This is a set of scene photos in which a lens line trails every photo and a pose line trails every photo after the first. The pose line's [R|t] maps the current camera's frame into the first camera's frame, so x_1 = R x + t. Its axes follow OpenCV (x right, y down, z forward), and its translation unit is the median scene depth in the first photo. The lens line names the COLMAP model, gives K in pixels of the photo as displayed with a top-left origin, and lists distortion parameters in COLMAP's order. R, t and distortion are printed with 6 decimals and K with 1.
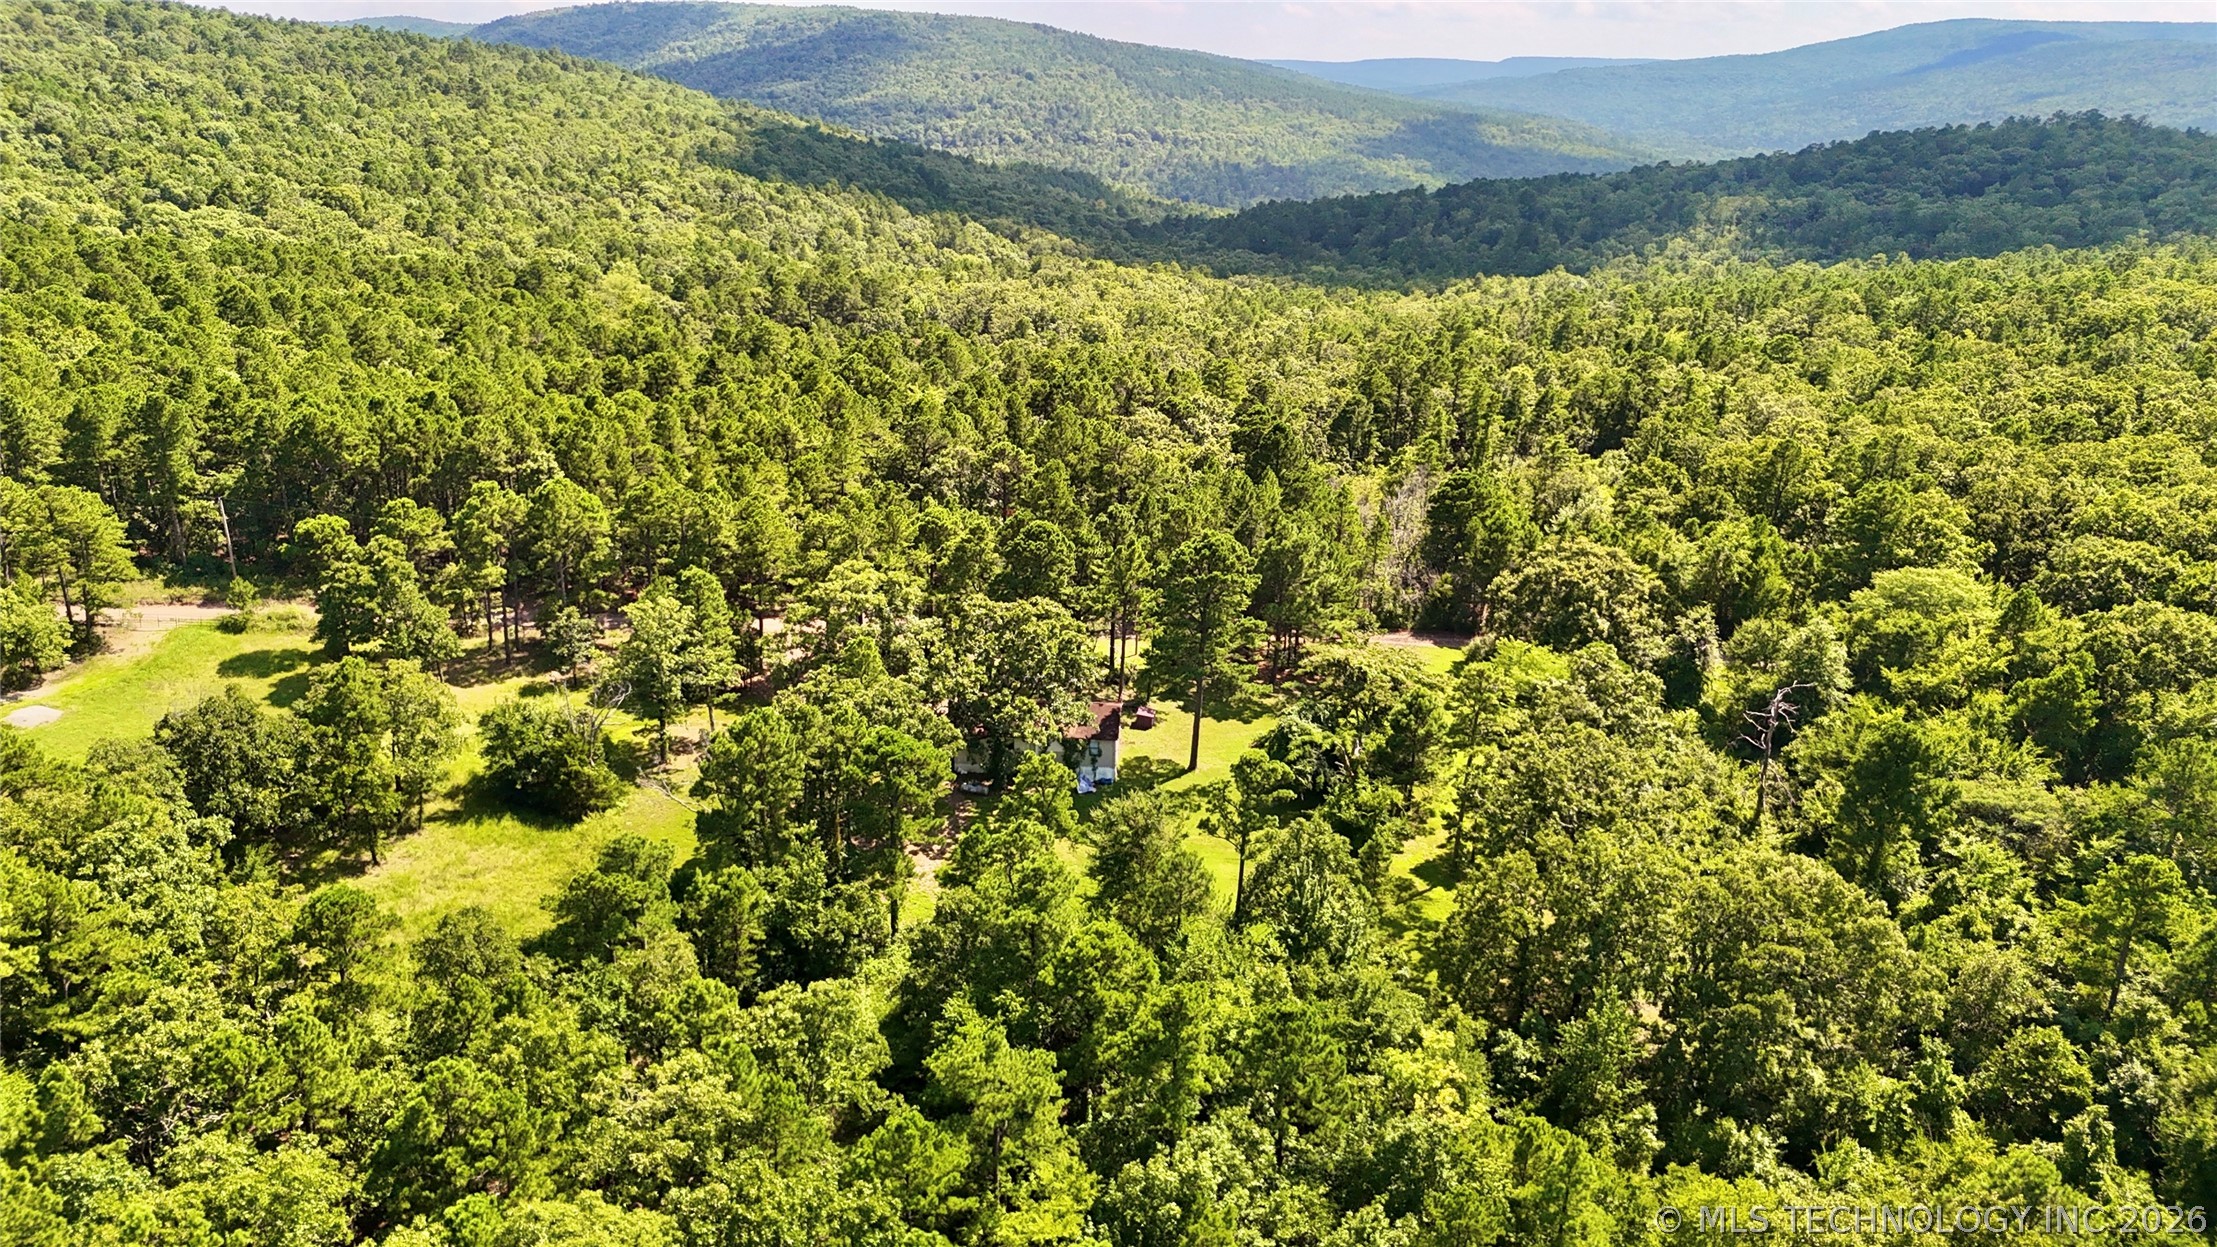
lens RADIAL K [[1629.3, 0, 1108.5], [0, 1629.3, 623.5], [0, 0, 1]] dist [0.062603, -0.061169]
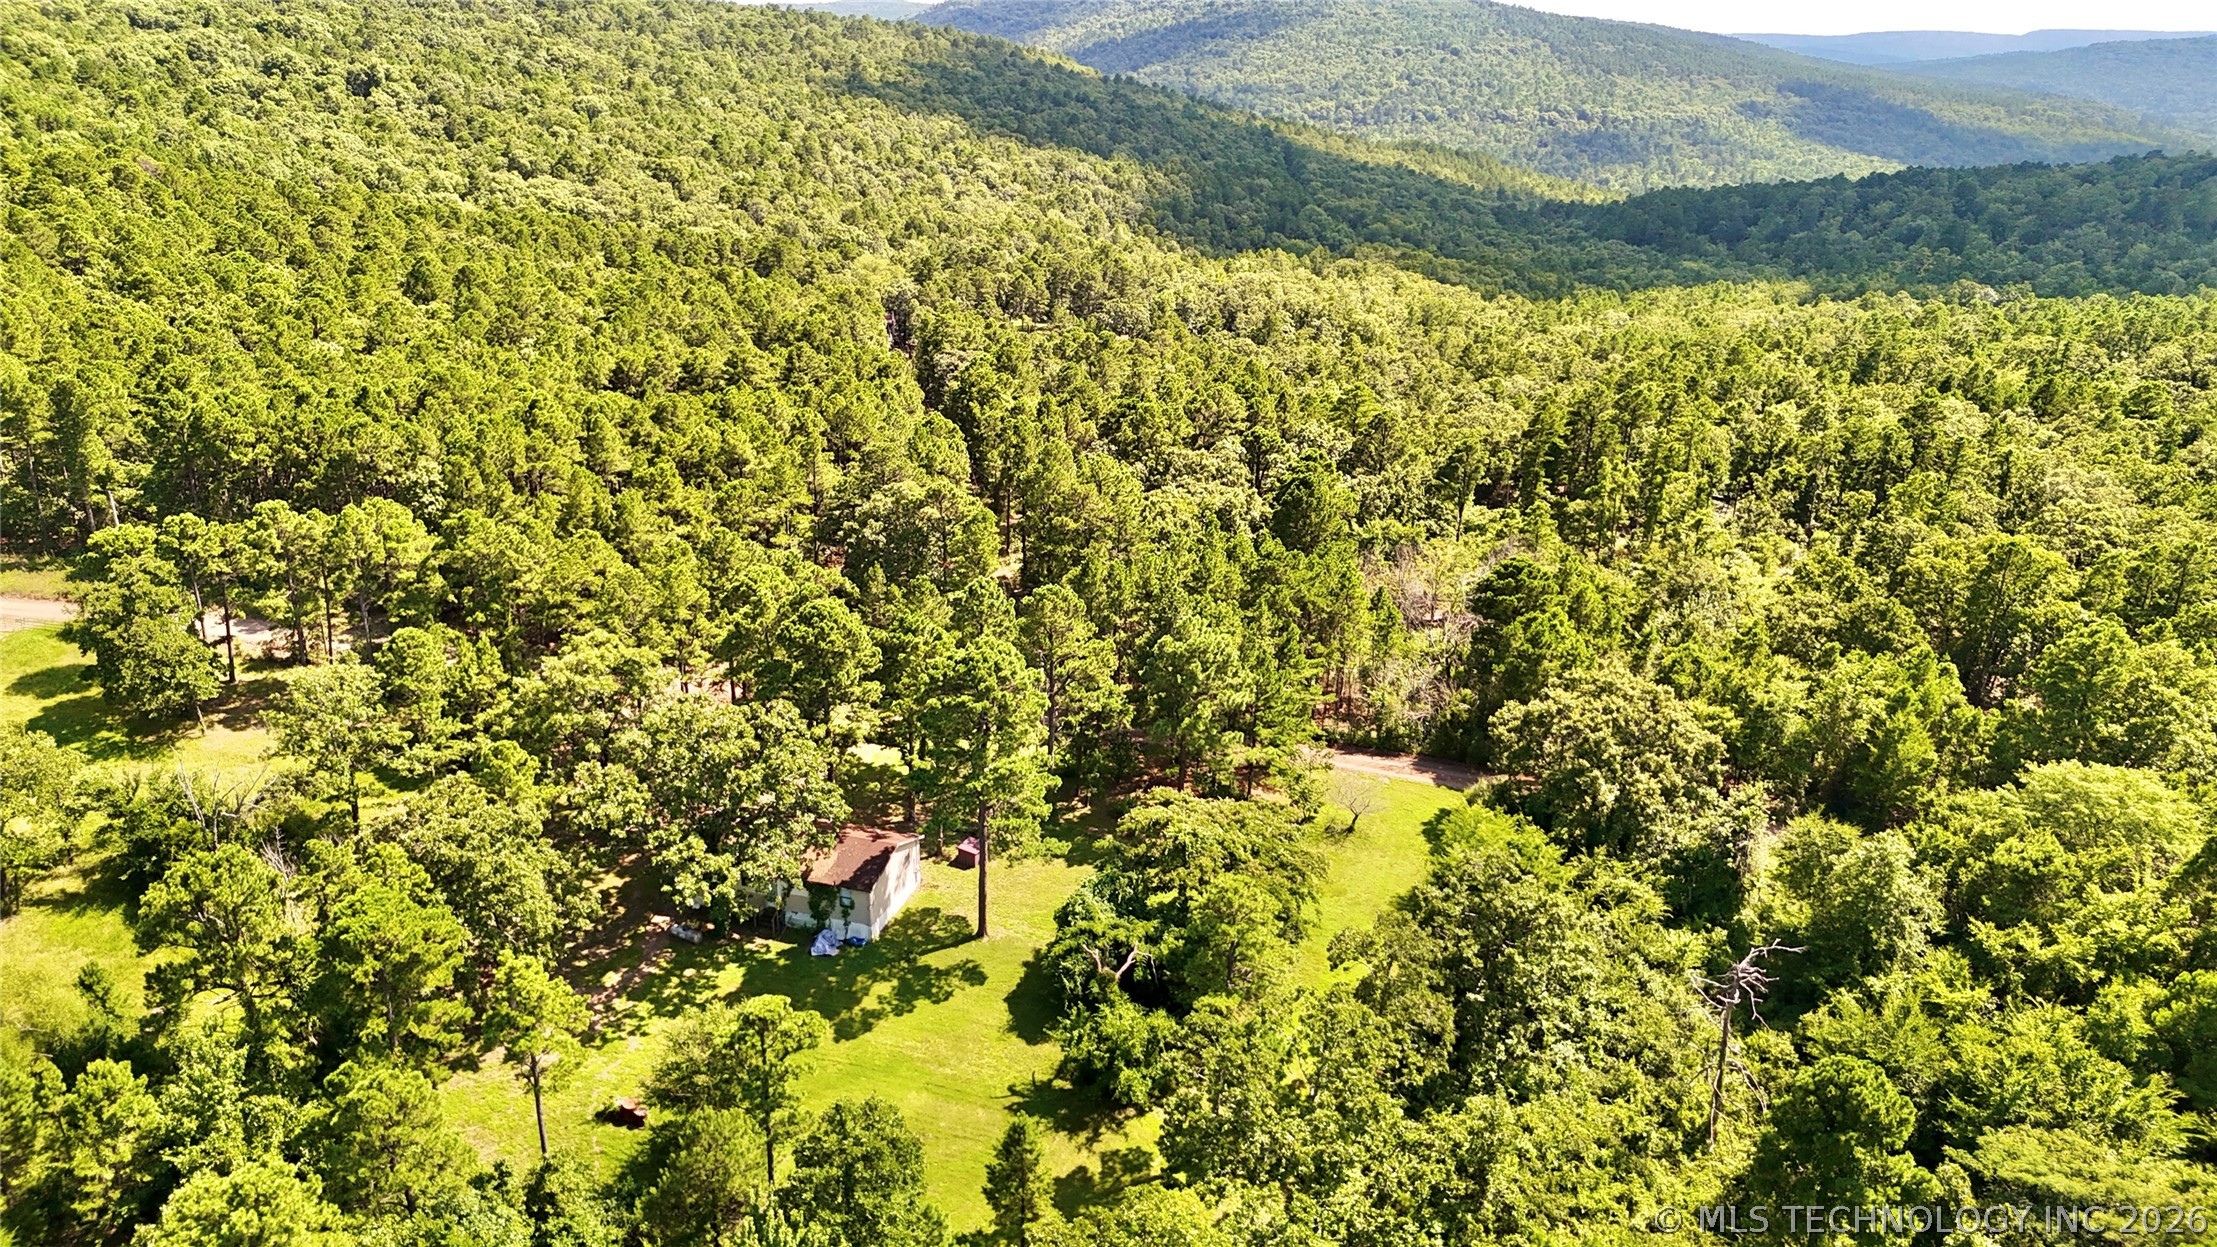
lens RADIAL K [[1629.3, 0, 1108.5], [0, 1629.3, 623.5], [0, 0, 1]] dist [0.062603, -0.061169]
pose [[0.966115, 0.086624, -0.243143, 0.184011], [-0.083565, 0.996239, 0.022884, -0.052440], [0.244211, -0.001791, 0.969720, 0.167708]]
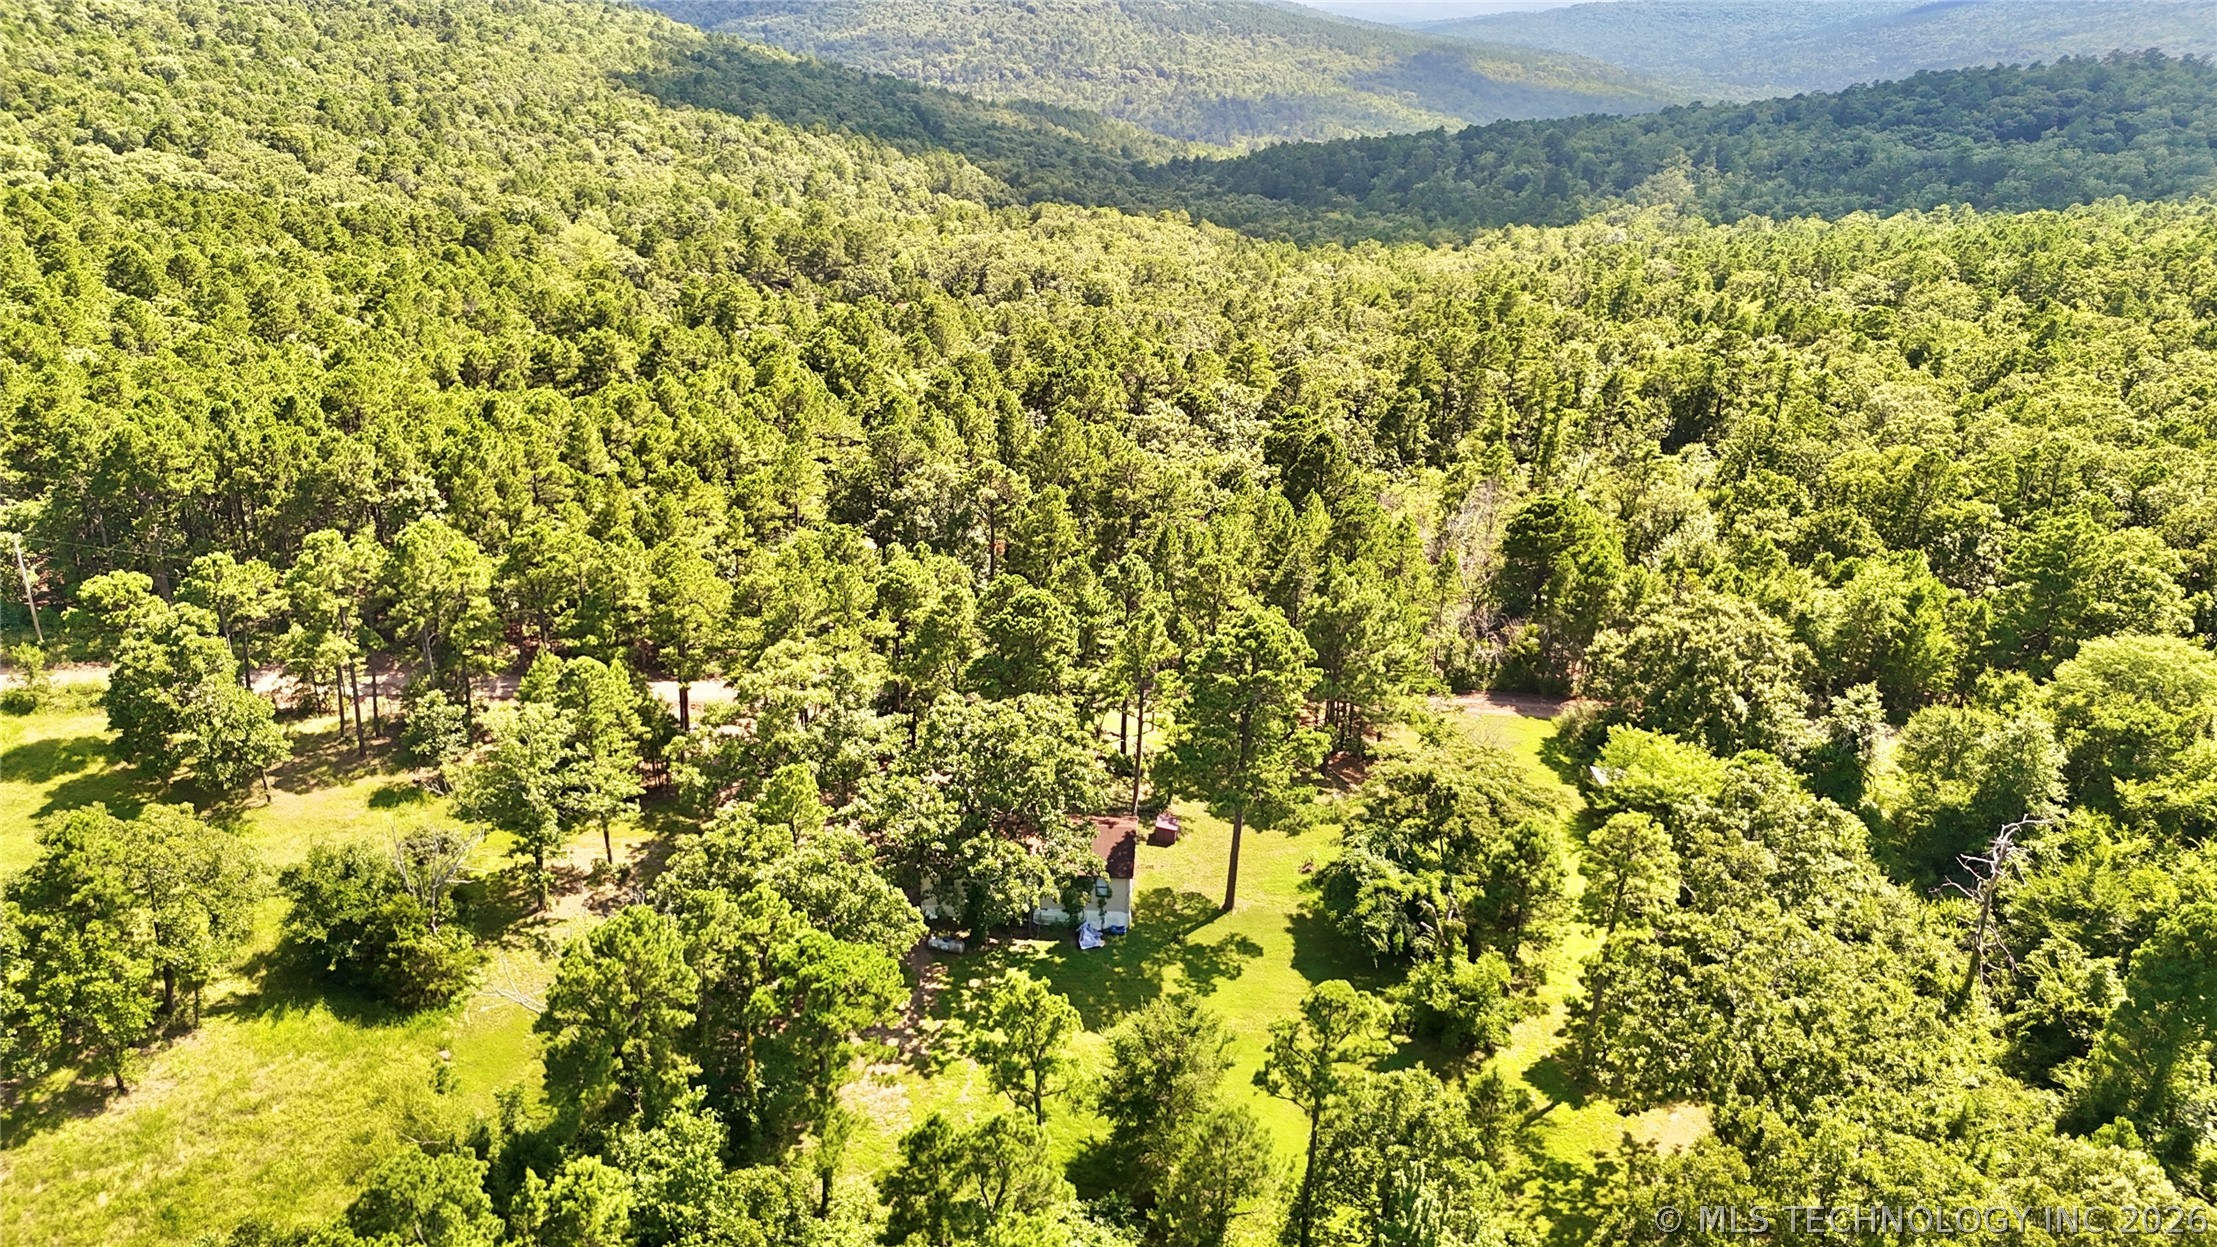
lens RADIAL K [[1629.3, 0, 1108.5], [0, 1629.3, 623.5], [0, 0, 1]] dist [0.062603, -0.061169]
pose [[0.999995, 0.003208, -0.000676, -0.003562], [-0.003182, 0.999365, 0.035503, -0.047674], [0.000790, -0.035500, 0.999369, 0.144829]]
